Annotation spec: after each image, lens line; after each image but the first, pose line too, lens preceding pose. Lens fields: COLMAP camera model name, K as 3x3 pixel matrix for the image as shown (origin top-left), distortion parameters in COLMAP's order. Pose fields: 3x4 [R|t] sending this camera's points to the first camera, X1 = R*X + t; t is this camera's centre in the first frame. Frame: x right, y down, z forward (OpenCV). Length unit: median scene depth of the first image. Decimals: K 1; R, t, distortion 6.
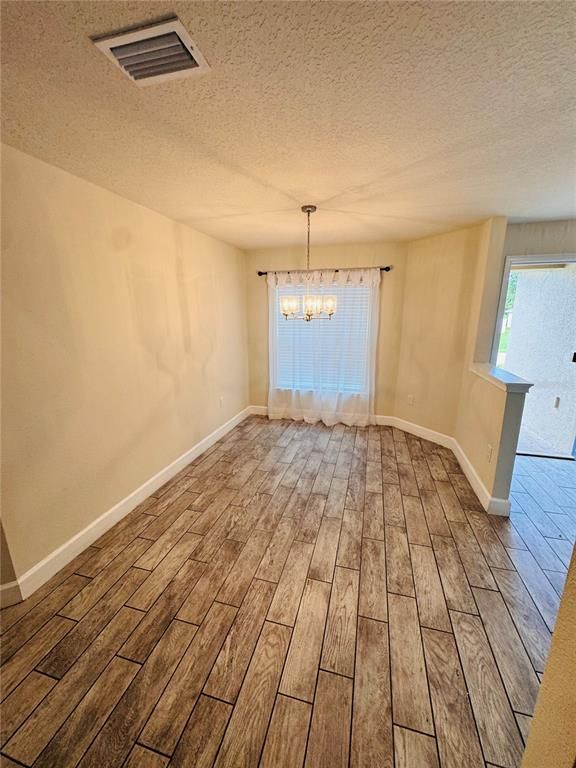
lens RADIAL K [[306.8, 0, 289.1], [0, 306.8, 383.4], [0, 0, 1]] dist [-0.005847, 0.000078]
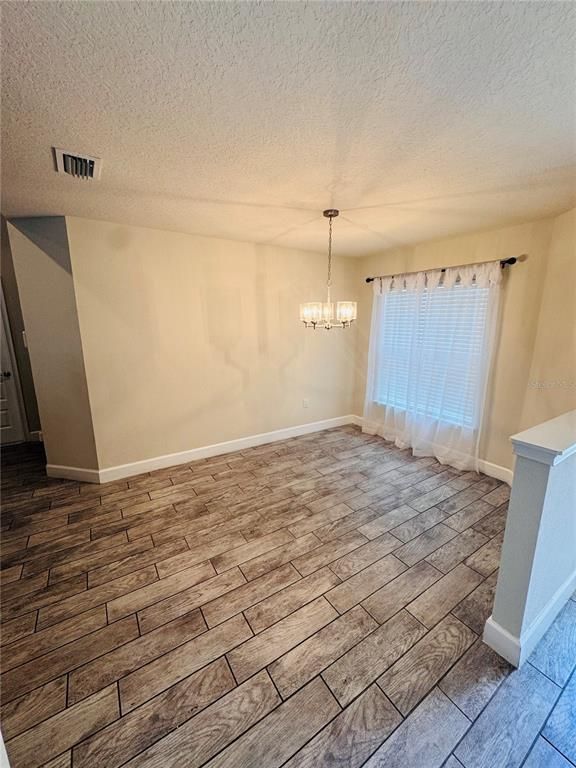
lens RADIAL K [[306.8, 0, 290.0], [0, 306.8, 383.5], [0, 0, 1]] dist [-0.005847, 0.000078]
pose [[0.747895, 0.142076, -0.648434, 0.733398], [-0.156807, 0.986995, 0.035398, -0.060327], [0.645031, 0.075205, 0.760447, 0.245347]]
